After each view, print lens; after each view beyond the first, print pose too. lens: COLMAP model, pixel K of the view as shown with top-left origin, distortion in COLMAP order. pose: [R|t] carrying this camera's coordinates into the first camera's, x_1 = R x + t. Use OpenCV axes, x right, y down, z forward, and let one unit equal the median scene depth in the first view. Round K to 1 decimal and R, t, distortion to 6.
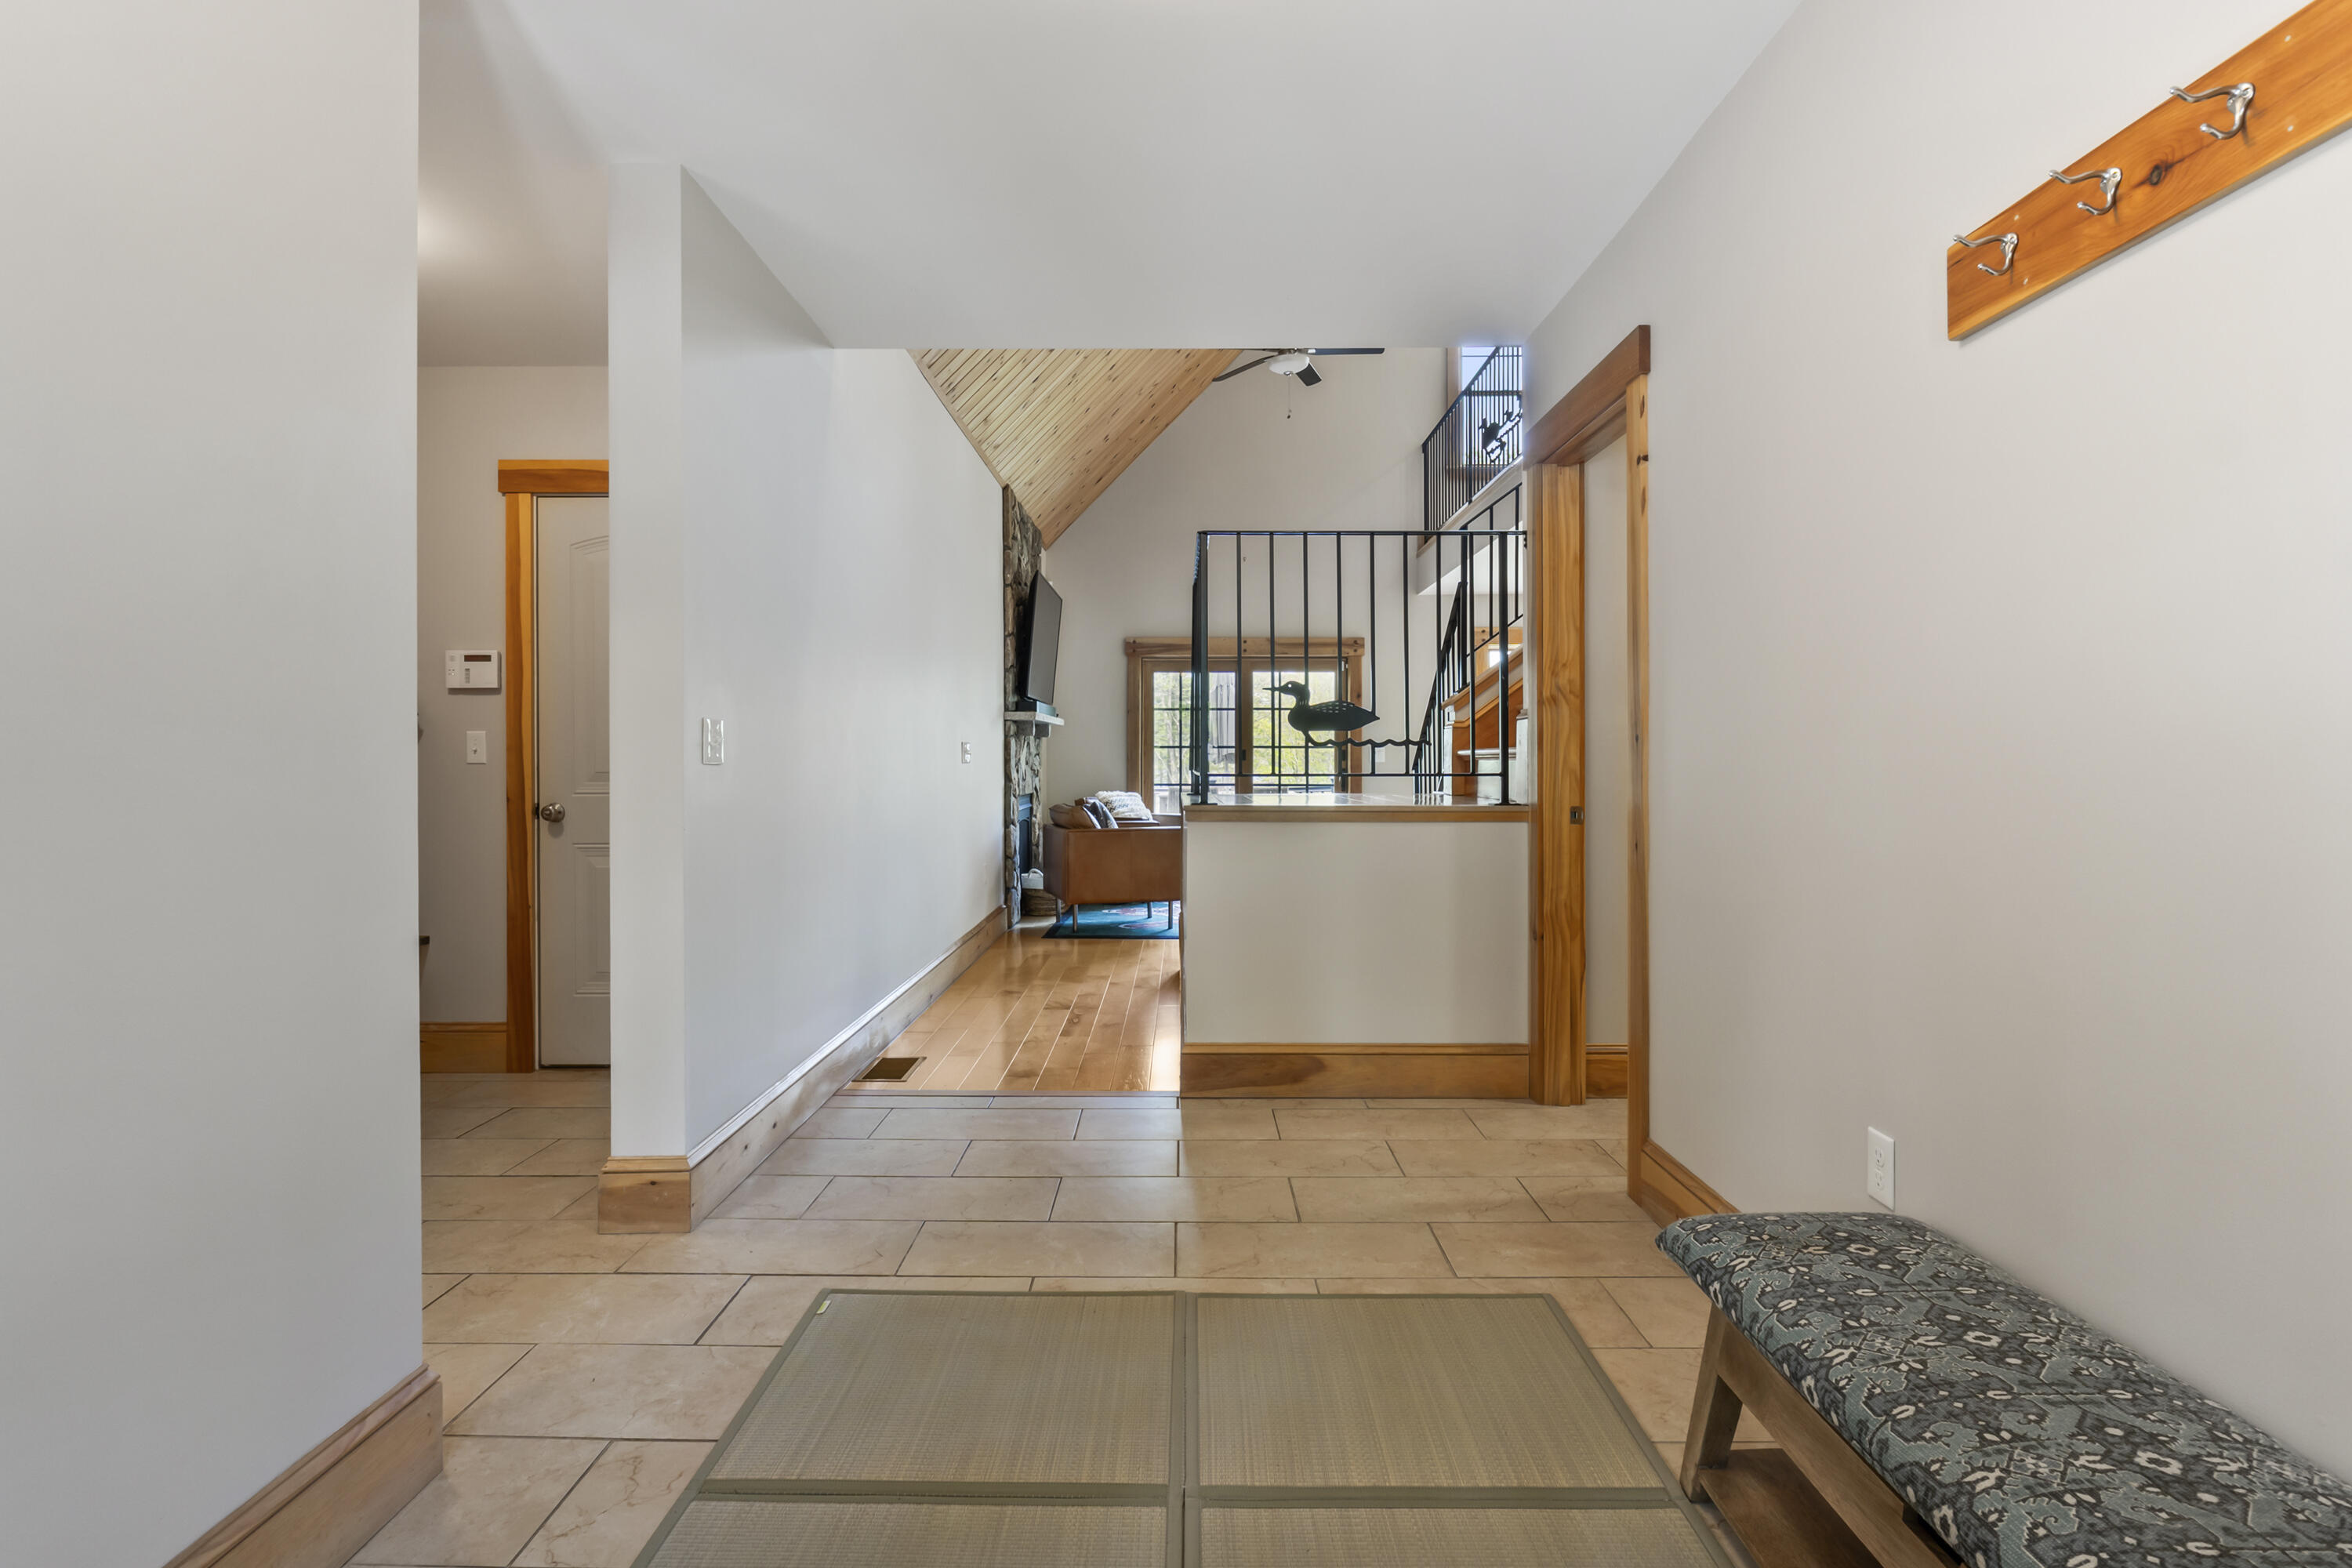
lens RADIAL K [[1219.5, 0, 1175.7], [0, 1219.5, 751.8], [0, 0, 1]] dist [0.000037, -0.000004]
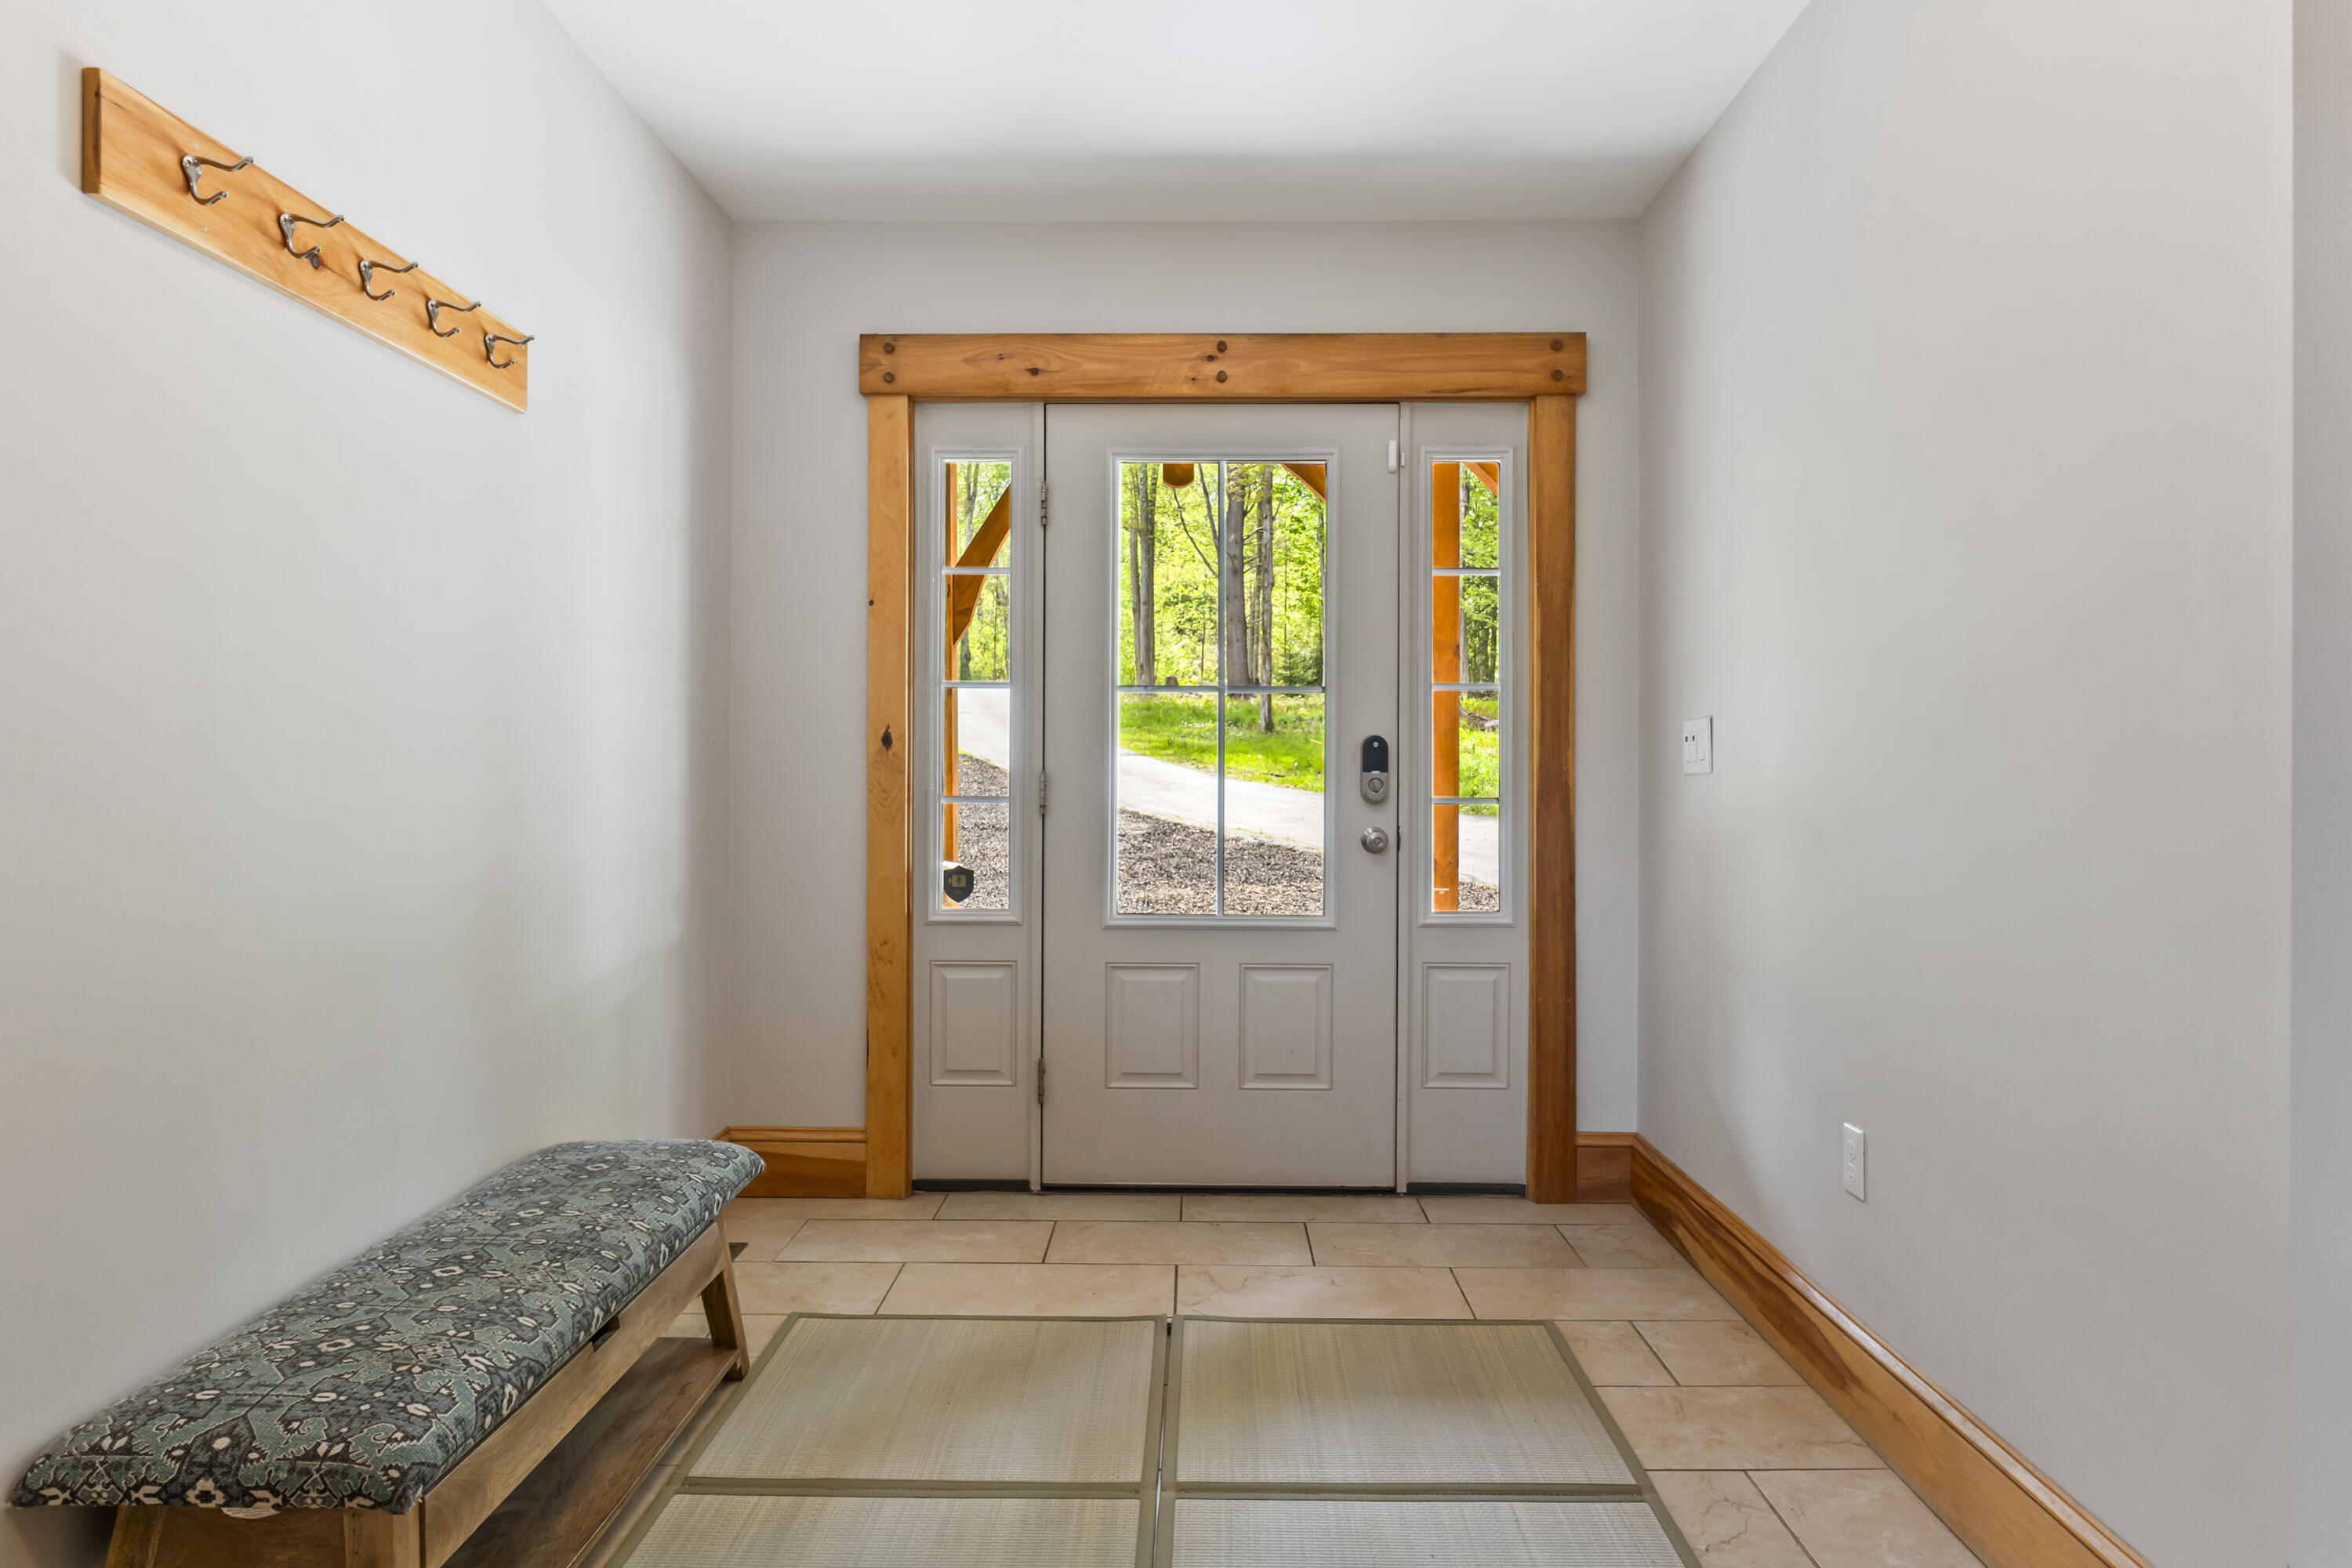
lens RADIAL K [[1567.3, 0, 1176.0], [0, 1567.3, 784.0], [0, 0, 1]] dist [0.000016, -0.000009]
pose [[-0.999972, -0.006762, 0.003338, -0.023465], [-0.006750, 0.999970, 0.003708, 0.014685], [-0.003363, 0.003686, -0.999988, 2.536296]]
